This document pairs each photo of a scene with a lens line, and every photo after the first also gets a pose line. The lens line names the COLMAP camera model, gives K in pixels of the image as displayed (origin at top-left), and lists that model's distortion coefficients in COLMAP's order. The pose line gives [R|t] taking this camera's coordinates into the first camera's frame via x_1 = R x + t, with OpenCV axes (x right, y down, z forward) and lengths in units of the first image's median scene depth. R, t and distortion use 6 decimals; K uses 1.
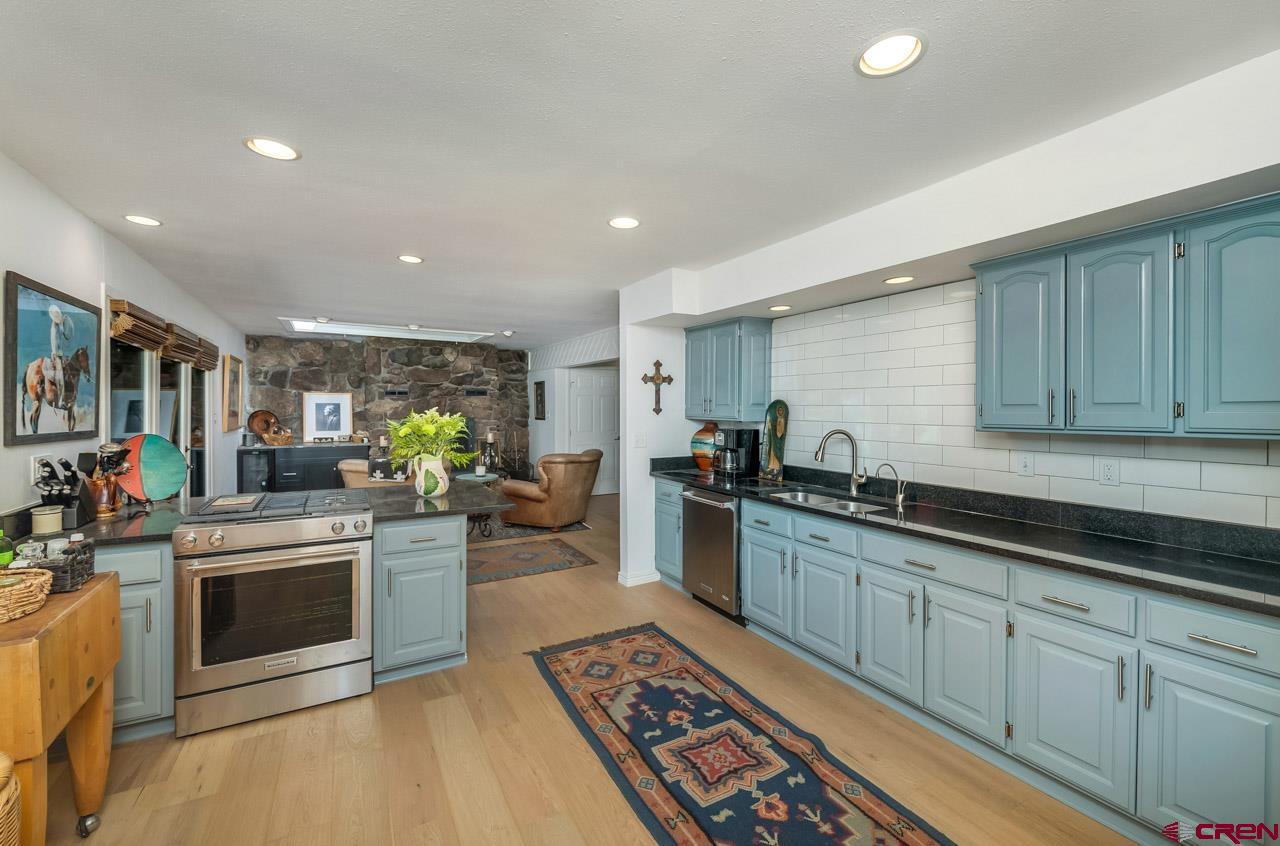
lens RADIAL K [[530.7, 0, 641.7], [0, 530.7, 417.0], [0, 0, 1]] dist [-0.000837, -0.000195]
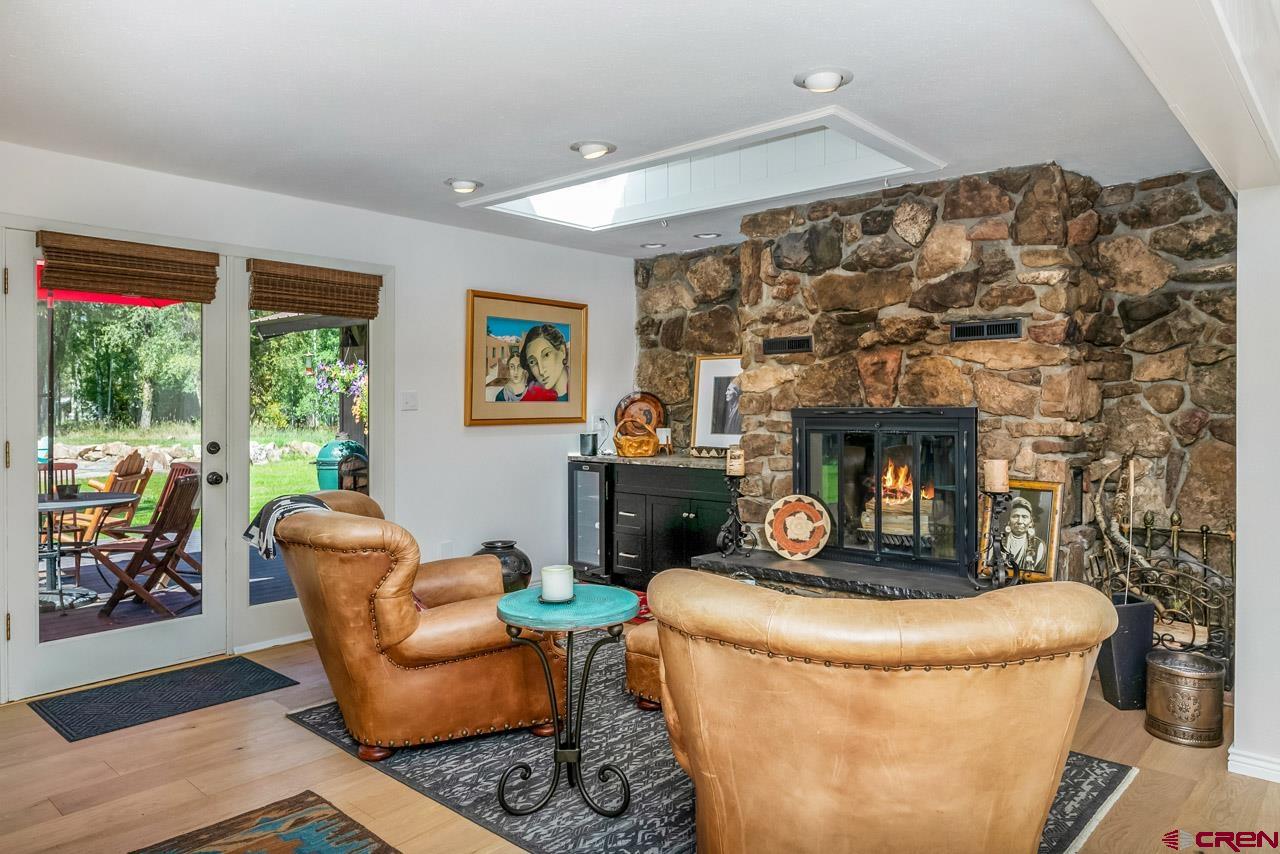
lens RADIAL K [[837.7, 0, 638.2], [0, 837.7, 416.7], [0, 0, 1]] dist [0.003645, -0.000384]
pose [[0.313376, 0.013128, -0.949538, 0.102332], [-0.016061, 0.999835, 0.008523, 0.005195], [0.949493, 0.012579, 0.313535, 0.674559]]
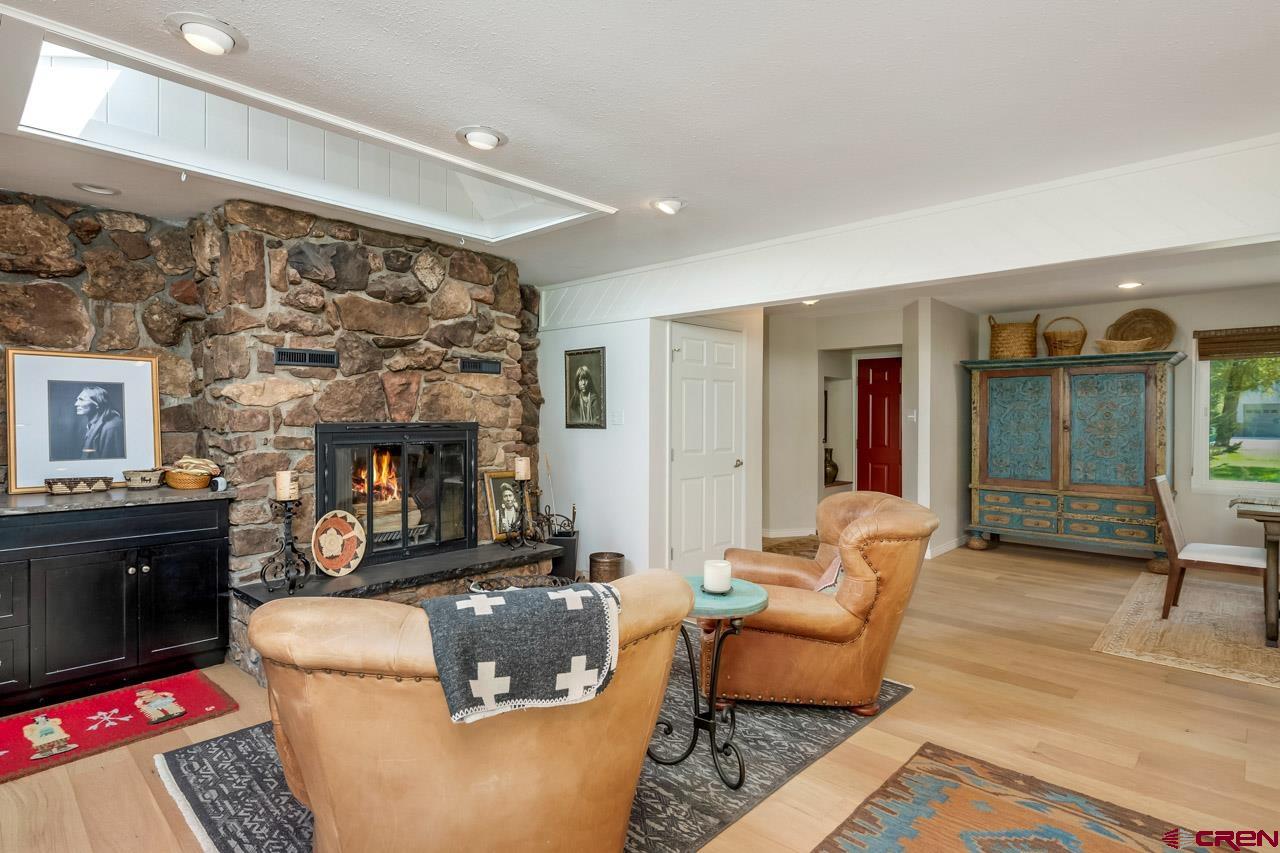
lens RADIAL K [[654.2, 0, 629.2], [0, 654.2, 430.6], [0, 0, 1]] dist [0.002014, -0.000151]
pose [[0.959521, -0.003361, 0.281617, -0.360756], [0.003167, 0.999994, 0.001144, 0.007478], [-0.281619, -0.000206, 0.959526, 0.465489]]
